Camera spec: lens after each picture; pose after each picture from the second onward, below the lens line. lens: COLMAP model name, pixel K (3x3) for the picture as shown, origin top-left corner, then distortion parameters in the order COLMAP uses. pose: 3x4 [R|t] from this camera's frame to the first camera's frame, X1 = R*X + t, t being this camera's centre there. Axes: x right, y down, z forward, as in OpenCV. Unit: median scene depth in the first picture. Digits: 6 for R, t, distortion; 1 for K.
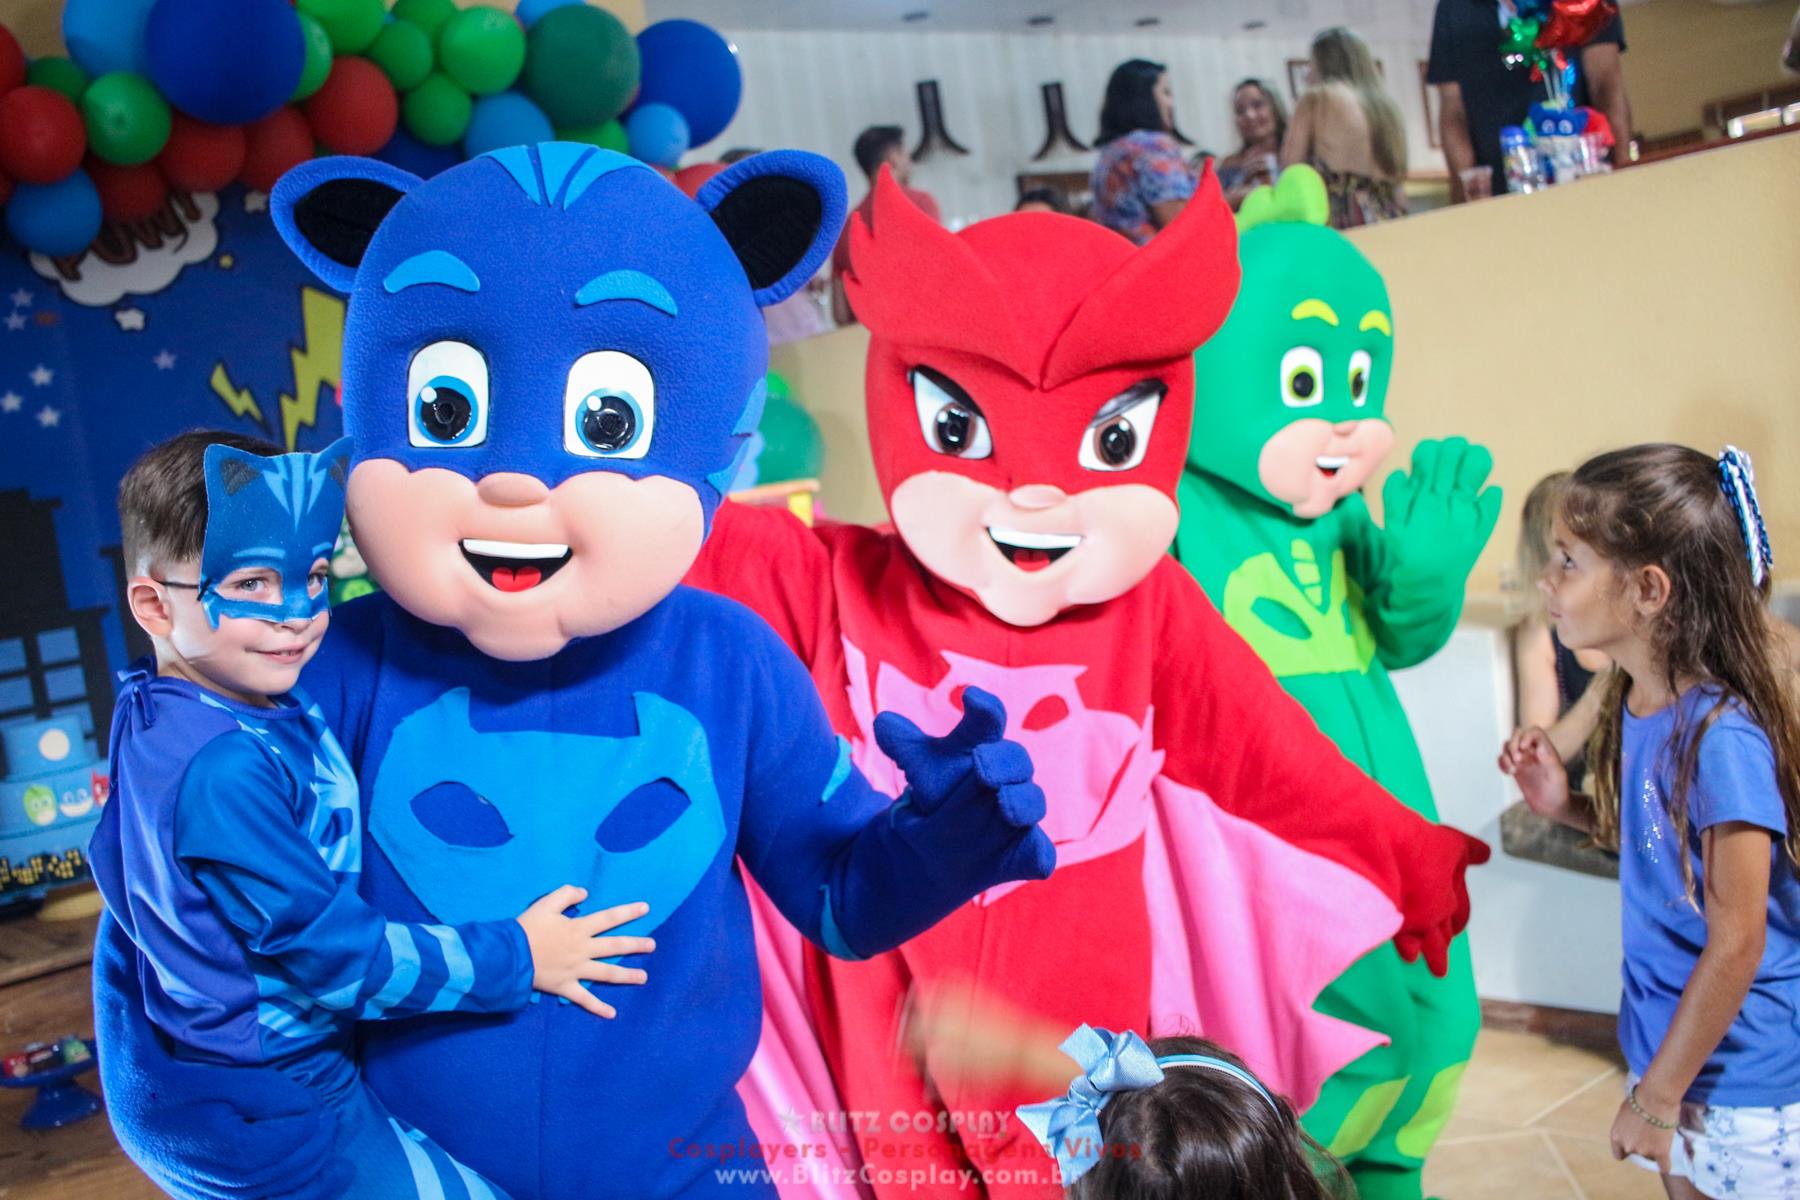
lens RADIAL K [[2021.7, 0, 898.5], [0, 2021.7, 596.0], [0, 0, 1]] dist [-0.081539, 0.000000]
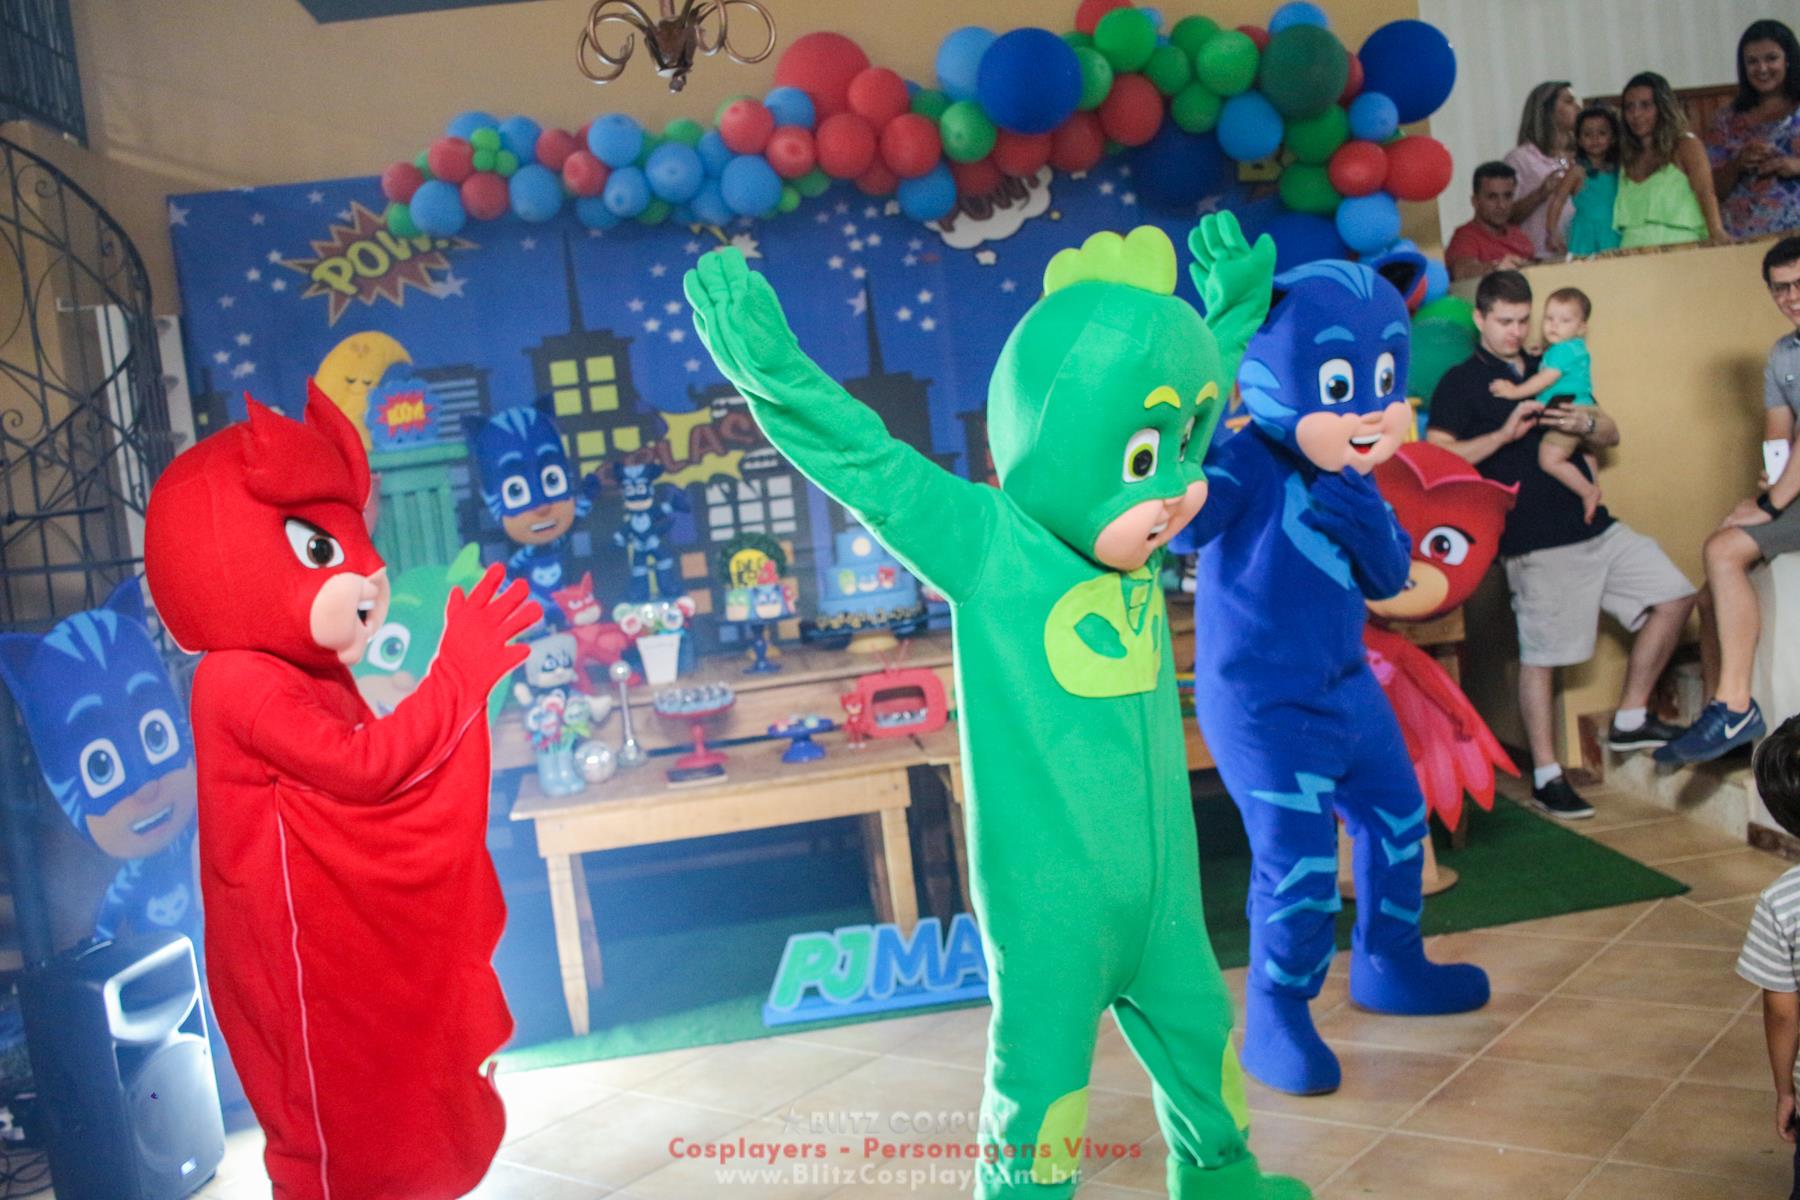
lens RADIAL K [[2021.7, 0, 899.3], [0, 2021.7, 596.7], [0, 0, 1]] dist [-0.081539, 0.000000]
pose [[0.841033, 0.111969, -0.529269, 0.373781], [-0.056968, 0.991238, 0.119175, -0.064855], [0.537975, -0.070079, 0.840043, -0.297008]]
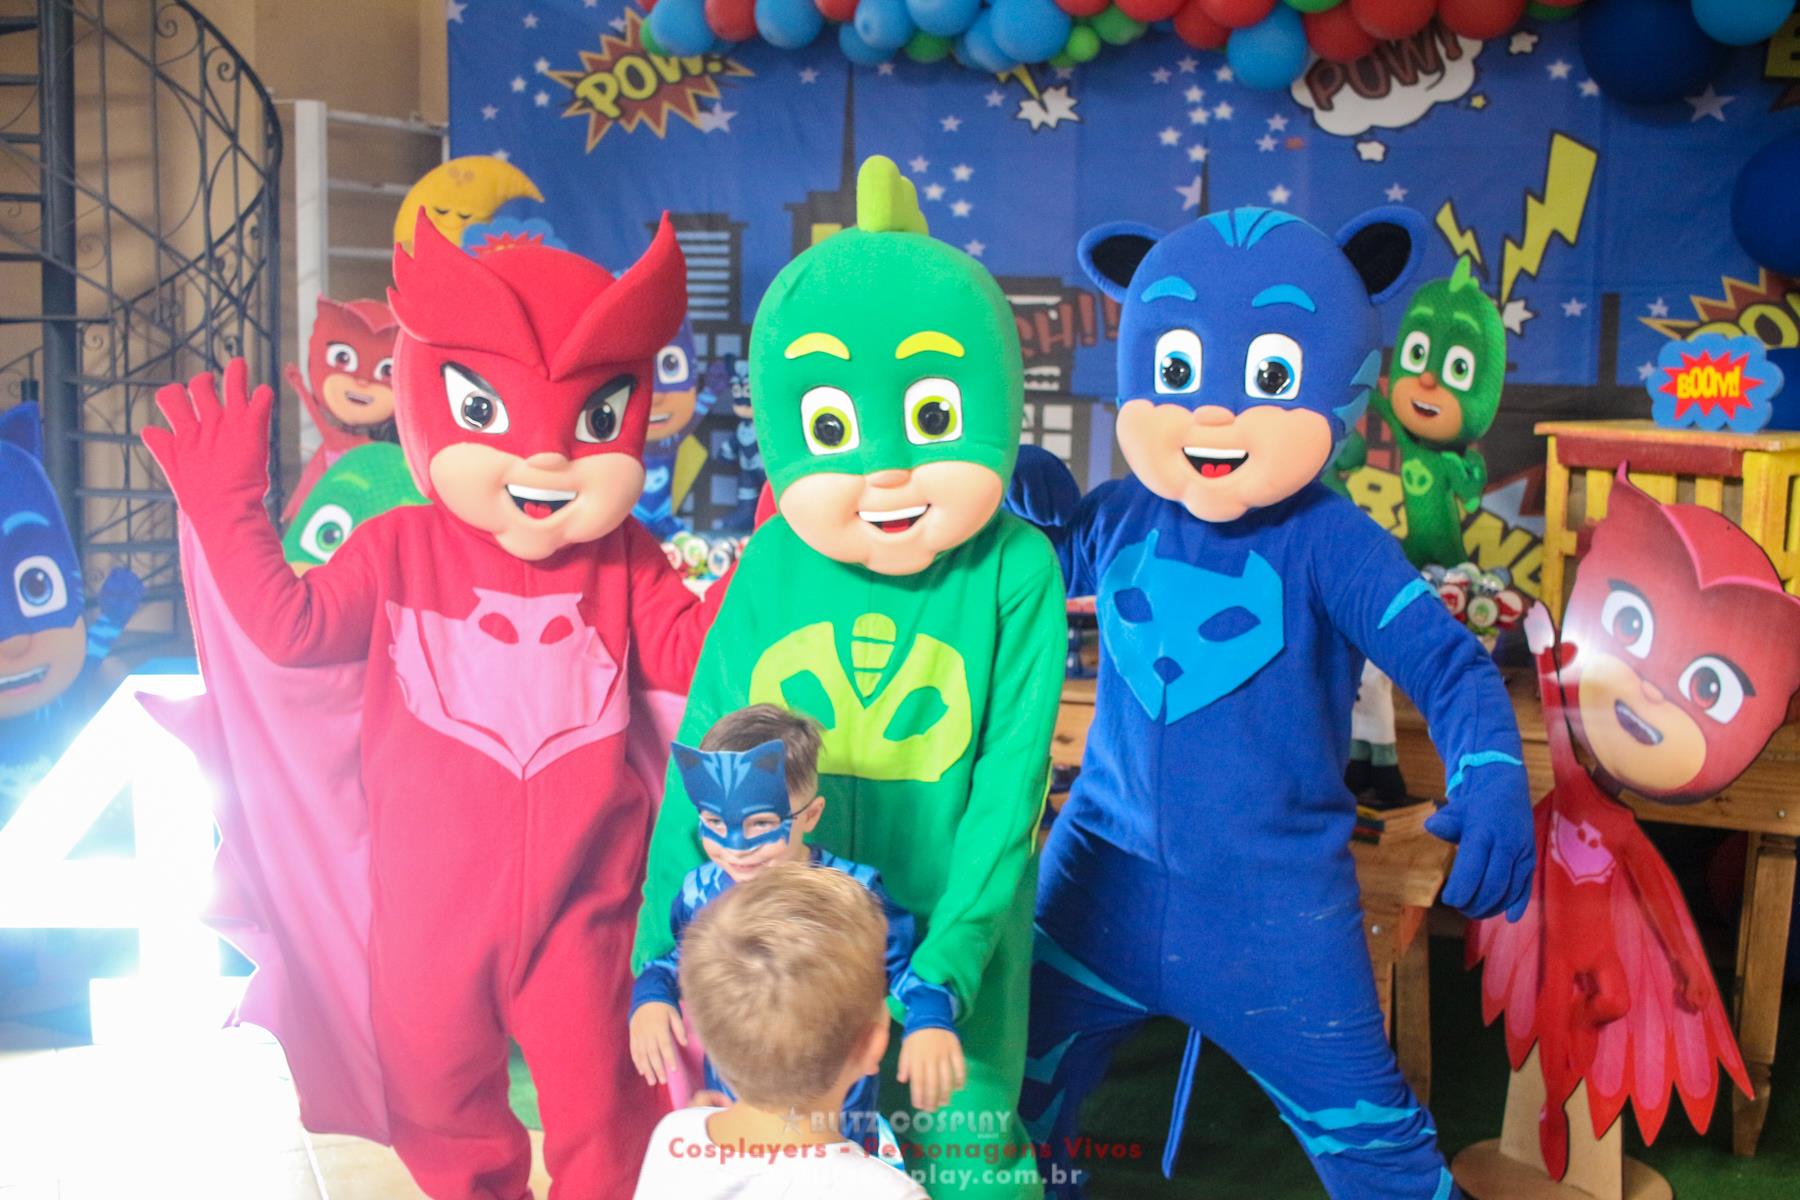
lens RADIAL K [[2021.7, 0, 903.2], [0, 2021.7, 595.7], [0, 0, 1]] dist [-0.081539, 0.000000]
pose [[0.479596, 0.279321, -0.831846, 0.451644], [-0.162812, 0.959849, 0.228434, -0.114700], [0.862253, 0.025879, 0.505817, 0.250483]]
